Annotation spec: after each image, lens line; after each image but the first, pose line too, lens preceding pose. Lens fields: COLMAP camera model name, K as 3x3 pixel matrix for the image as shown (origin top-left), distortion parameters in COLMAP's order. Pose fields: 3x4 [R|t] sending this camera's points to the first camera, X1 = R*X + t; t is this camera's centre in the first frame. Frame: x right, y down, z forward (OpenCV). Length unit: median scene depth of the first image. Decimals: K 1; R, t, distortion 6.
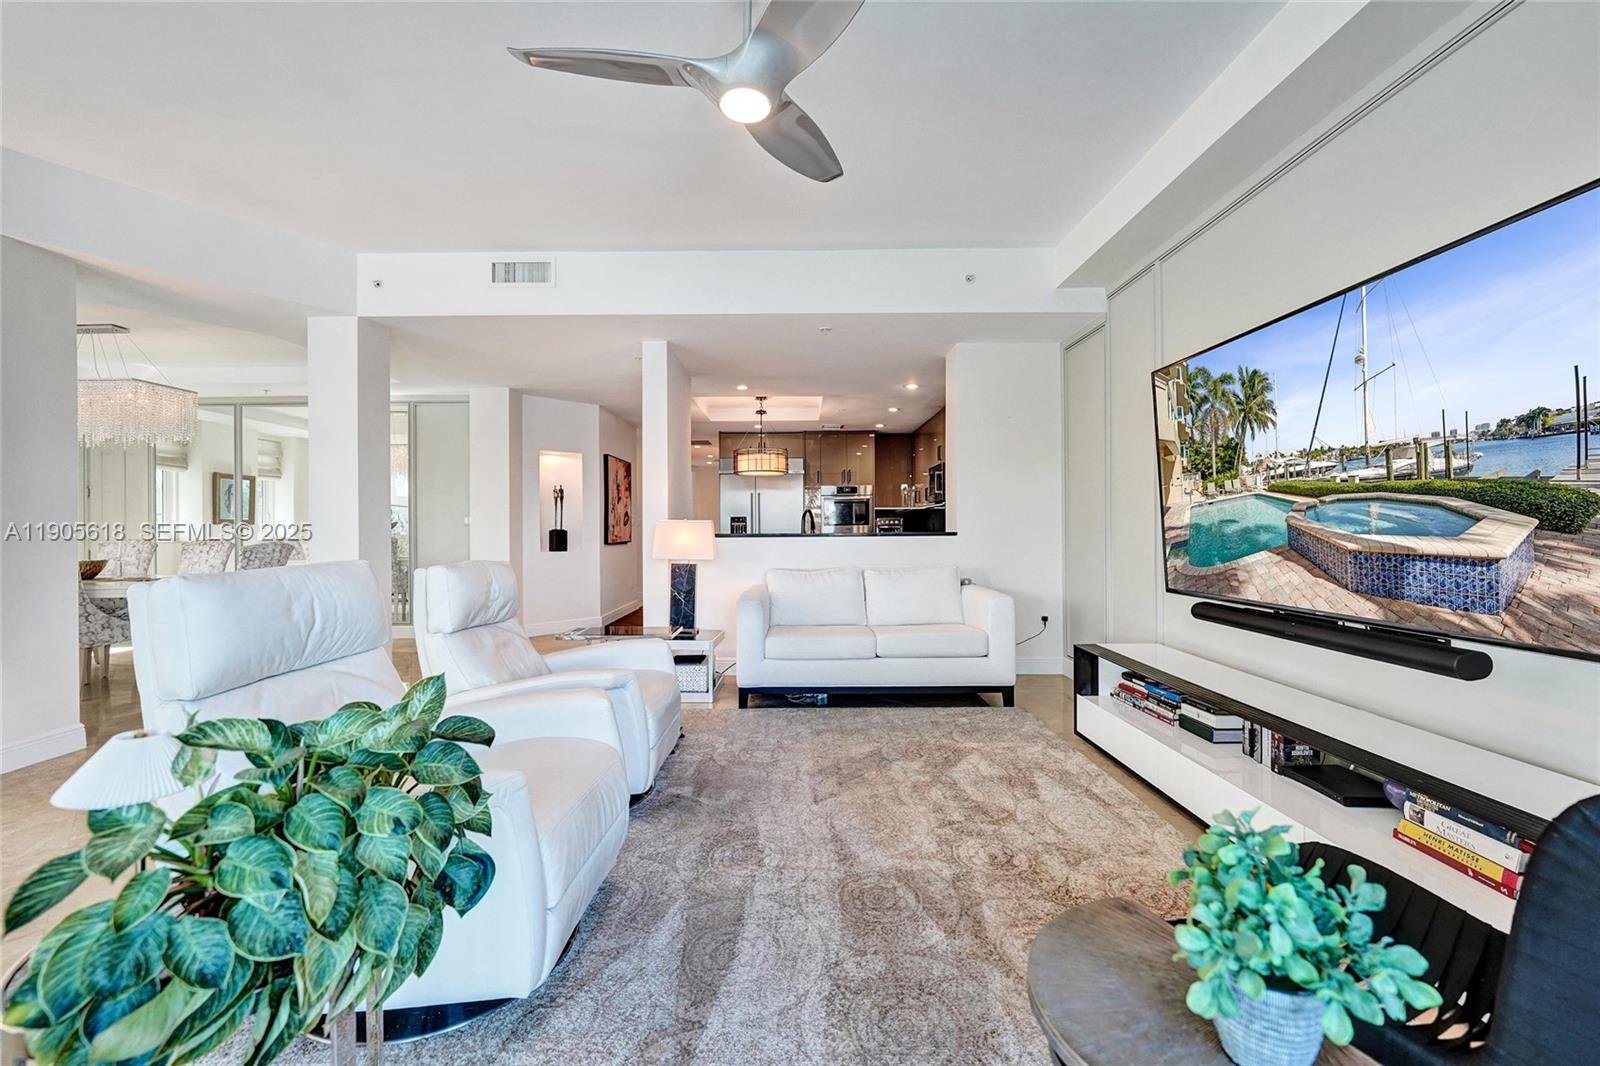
lens RADIAL K [[653.0, 0, 802.7], [0, 653.0, 524.9], [0, 0, 1]] dist [-0.000353, 0.000243]
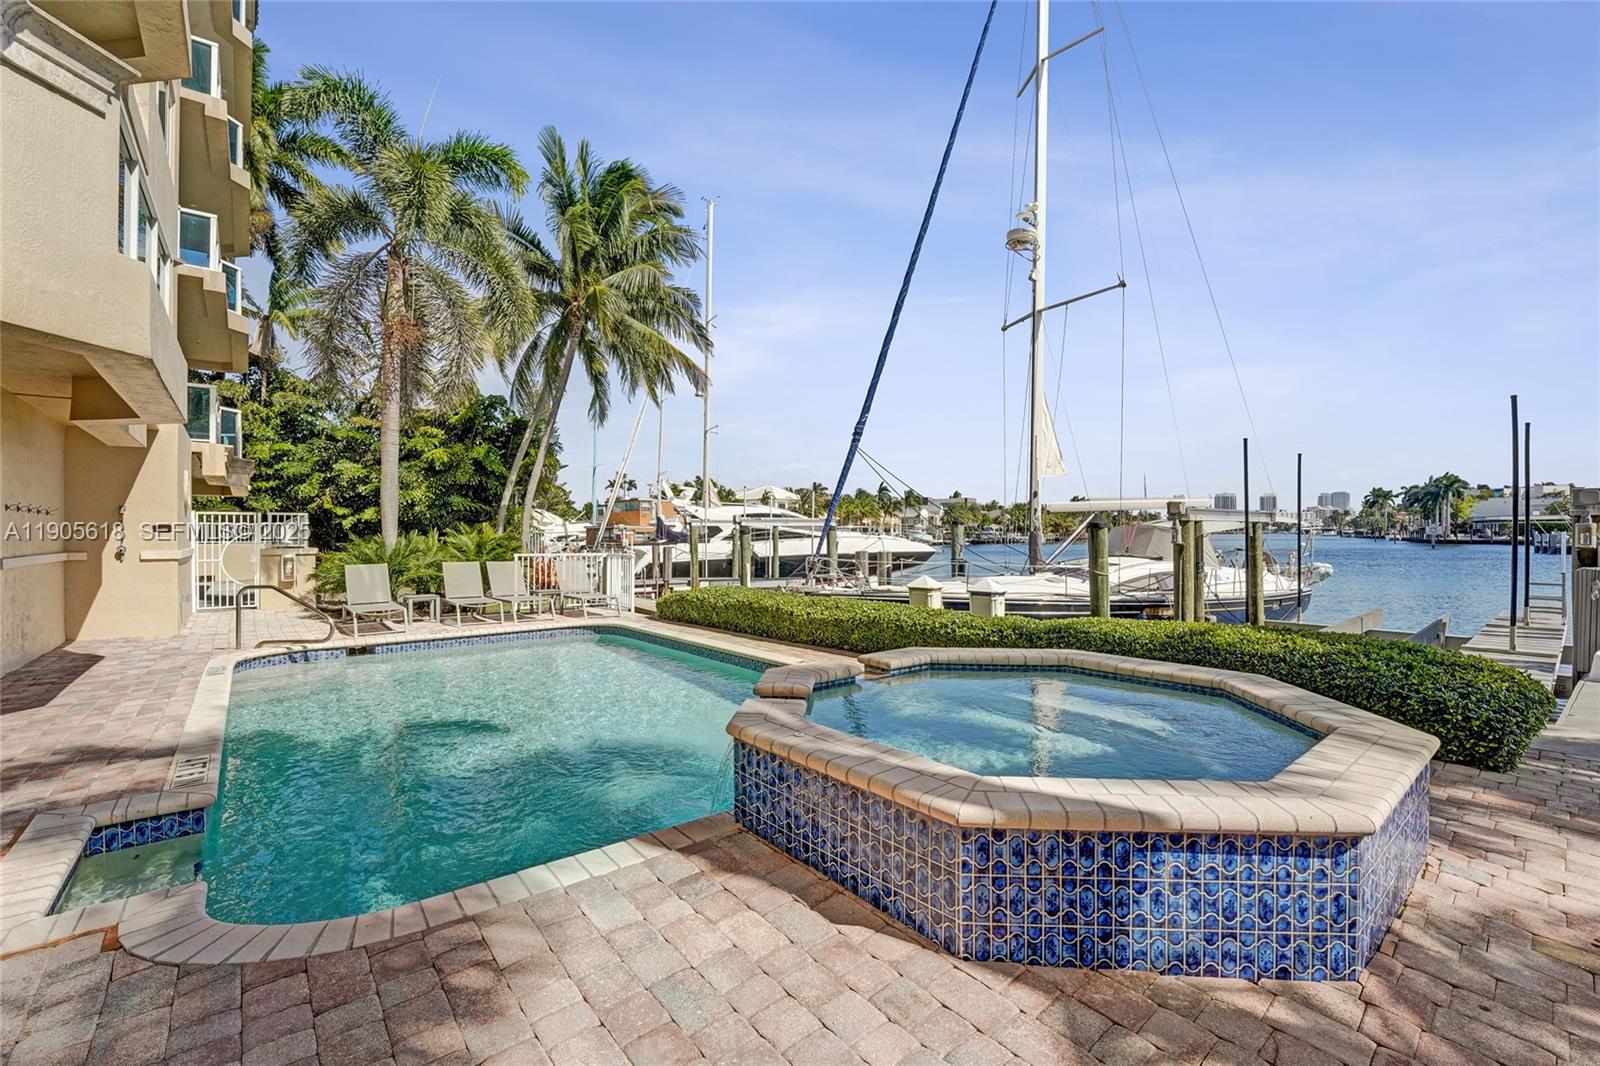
lens RADIAL K [[677.2, 0, 796.9], [0, 677.2, 536.0], [0, 0, 1]] dist [-0.001044, -0.000200]
pose [[0.075281, 0.047855, 0.996013, 0.506643], [-0.017507, 0.998757, -0.046664, -0.086083], [-0.997009, -0.013924, 0.076025, 1.072219]]
